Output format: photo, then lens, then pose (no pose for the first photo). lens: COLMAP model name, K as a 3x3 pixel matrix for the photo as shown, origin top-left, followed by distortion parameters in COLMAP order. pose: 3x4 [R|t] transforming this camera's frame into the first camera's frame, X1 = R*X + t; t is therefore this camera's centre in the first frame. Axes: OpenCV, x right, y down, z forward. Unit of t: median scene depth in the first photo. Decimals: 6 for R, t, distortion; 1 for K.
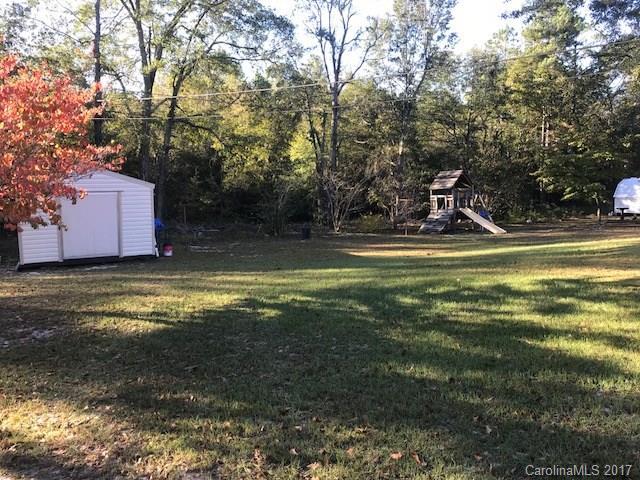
lens RADIAL K [[514.3, 0, 315.8], [0, 514.3, 236.9], [0, 0, 1]] dist [0.001886, -0.004974]
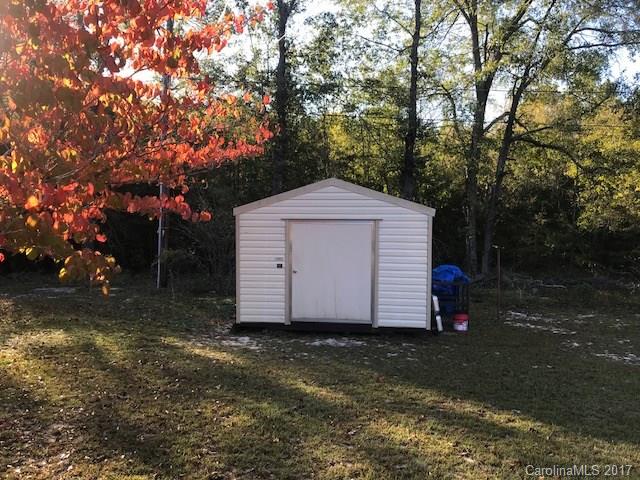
lens RADIAL K [[514.3, 0, 315.8], [0, 514.3, 236.9], [0, 0, 1]] dist [0.001886, -0.004974]
pose [[0.790005, 0.033512, -0.612184, -0.037194], [-0.082650, 0.995212, -0.052178, -0.018115], [0.607504, 0.091818, 0.788992, 0.279575]]
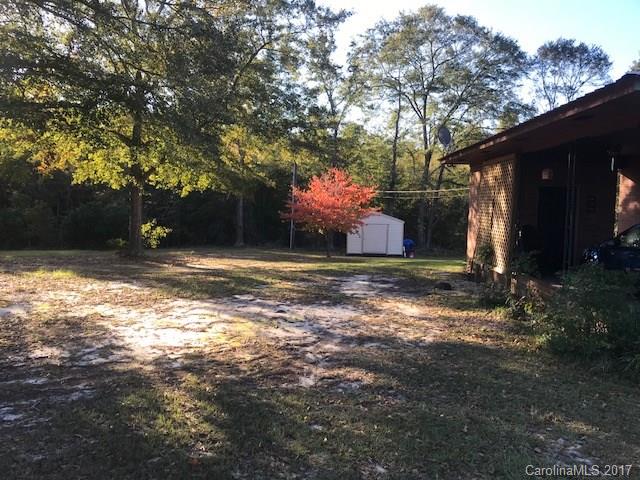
lens RADIAL K [[528.2, 0, 338.4], [0, 528.2, 238.4], [0, 0, 1]] dist [0.015175, 0.009220]
pose [[0.849970, 0.042459, -0.525118, 0.370325], [-0.081798, 0.995295, -0.051926, 0.062686], [0.520442, 0.087089, 0.849444, -0.607314]]
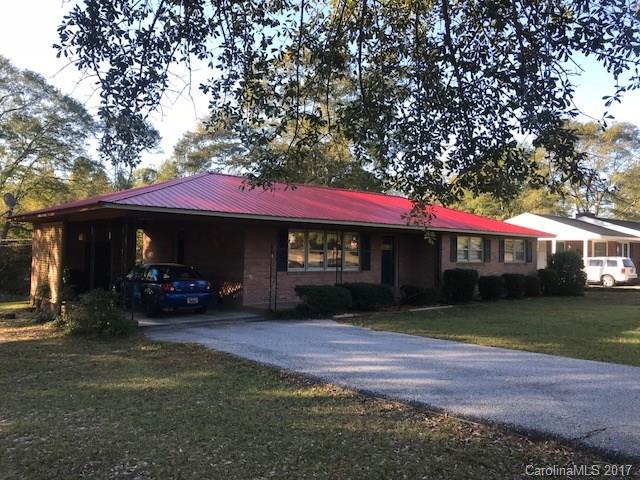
lens RADIAL K [[514.3, 0, 315.8], [0, 514.3, 236.9], [0, 0, 1]] dist [0.001886, -0.004974]
pose [[0.984877, 0.009813, 0.172975, 0.649077], [0.018391, 0.986832, -0.160699, 0.130951], [-0.172274, 0.161450, 0.971728, -1.319395]]
